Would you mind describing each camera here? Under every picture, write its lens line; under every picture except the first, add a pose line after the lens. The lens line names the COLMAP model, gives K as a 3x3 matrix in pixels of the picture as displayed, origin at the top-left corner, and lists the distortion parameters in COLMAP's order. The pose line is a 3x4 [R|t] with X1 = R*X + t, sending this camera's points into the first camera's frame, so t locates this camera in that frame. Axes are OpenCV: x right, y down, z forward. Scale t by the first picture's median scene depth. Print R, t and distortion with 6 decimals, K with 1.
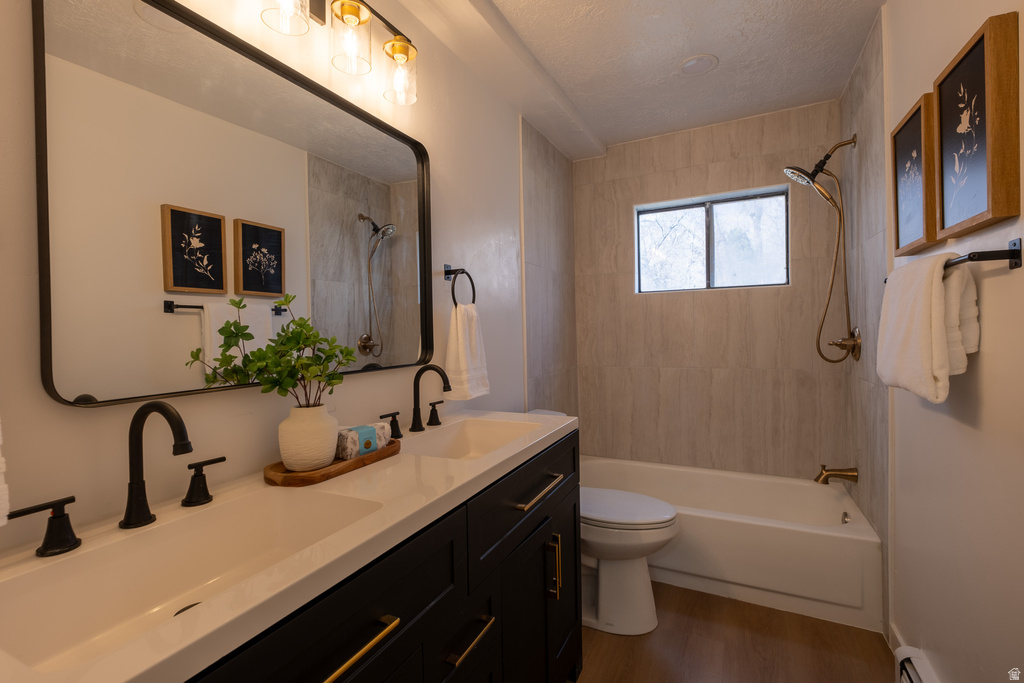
lens RADIAL K [[464.5, 0, 510.6], [0, 464.5, 335.7], [0, 0, 1]] dist [-0.001797, -0.000501]
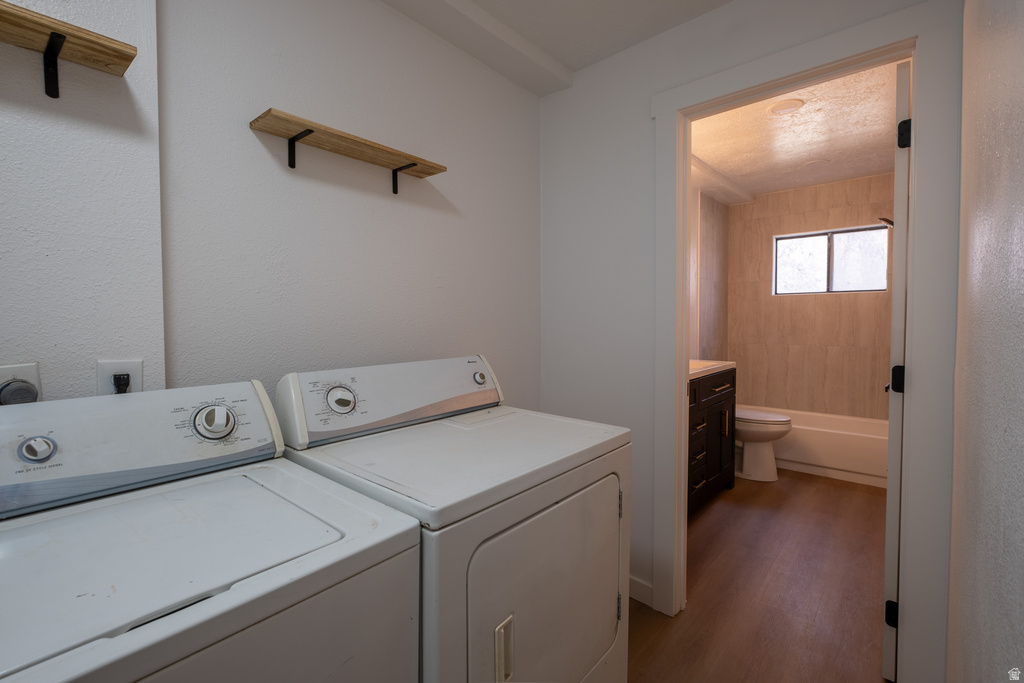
lens RADIAL K [[464.5, 0, 510.6], [0, 464.5, 335.7], [0, 0, 1]] dist [-0.001797, -0.000501]
pose [[0.966389, 0.025328, -0.255835, -0.167507], [-0.019144, 0.999462, 0.026636, 0.016587], [0.256372, -0.020843, 0.966353, -0.694107]]
